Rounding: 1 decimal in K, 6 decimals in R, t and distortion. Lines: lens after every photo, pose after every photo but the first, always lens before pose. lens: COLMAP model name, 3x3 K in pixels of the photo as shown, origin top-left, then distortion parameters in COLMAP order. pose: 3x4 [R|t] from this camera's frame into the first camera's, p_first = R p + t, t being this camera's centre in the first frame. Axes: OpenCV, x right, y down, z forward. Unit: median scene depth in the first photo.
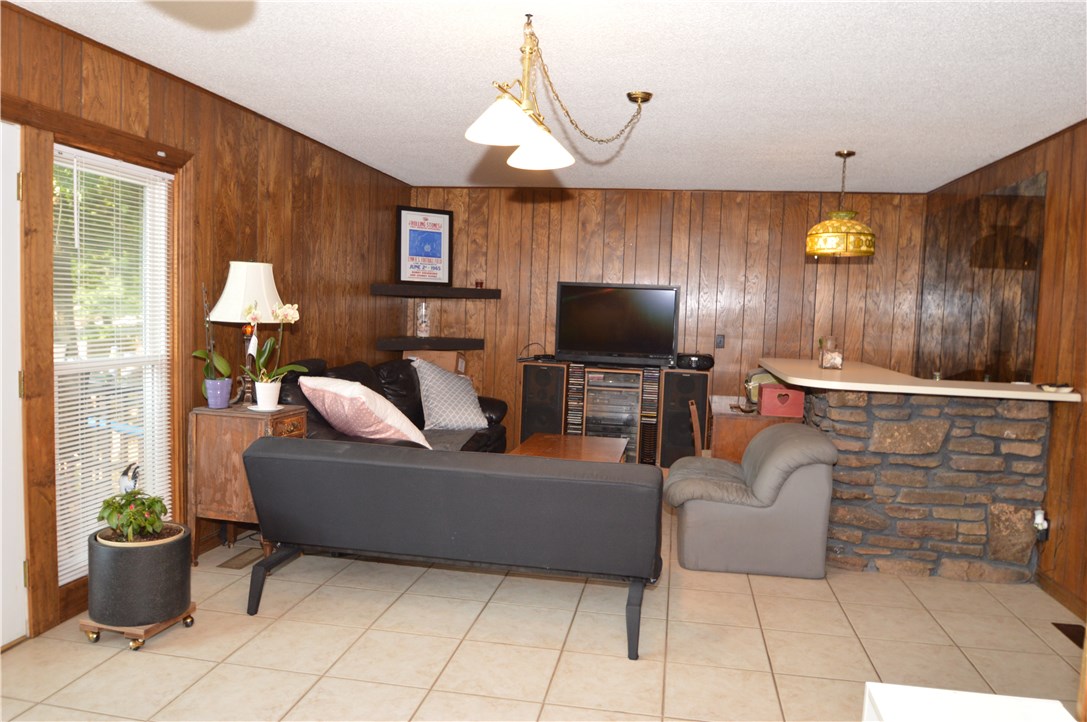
lens RADIAL K [[764.2, 0, 543.1], [0, 764.2, 360.6], [0, 0, 1]] dist [-0.037589, 0.005923]
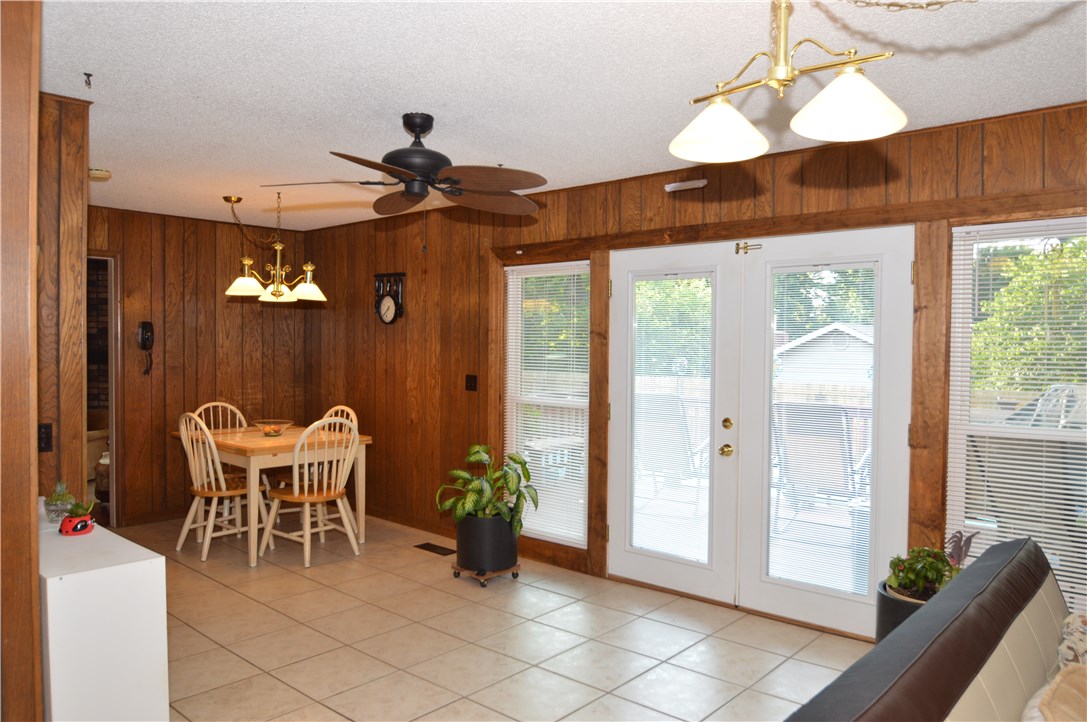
lens RADIAL K [[764.2, 0, 541.8], [0, 764.2, 360.0], [0, 0, 1]] dist [-0.037589, 0.005923]
pose [[-0.525858, -0.027705, -0.850121, 0.455578], [-0.088003, 0.995878, 0.021981, -0.043917], [0.846007, 0.086372, -0.526129, 0.783910]]
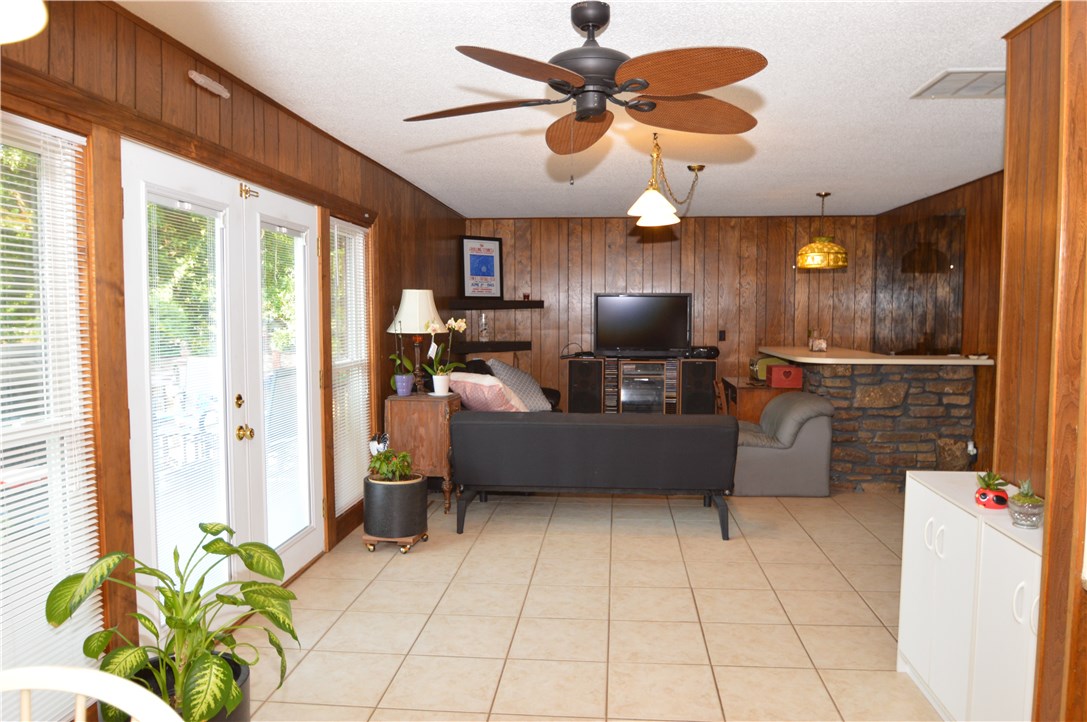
lens RADIAL K [[764.2, 0, 545.0], [0, 764.2, 361.0], [0, 0, 1]] dist [-0.037589, 0.005923]
pose [[0.995959, -0.041651, 0.079572, -0.258436], [0.041990, 0.999115, -0.002593, 0.012201], [-0.079394, 0.005923, 0.996826, -0.376467]]
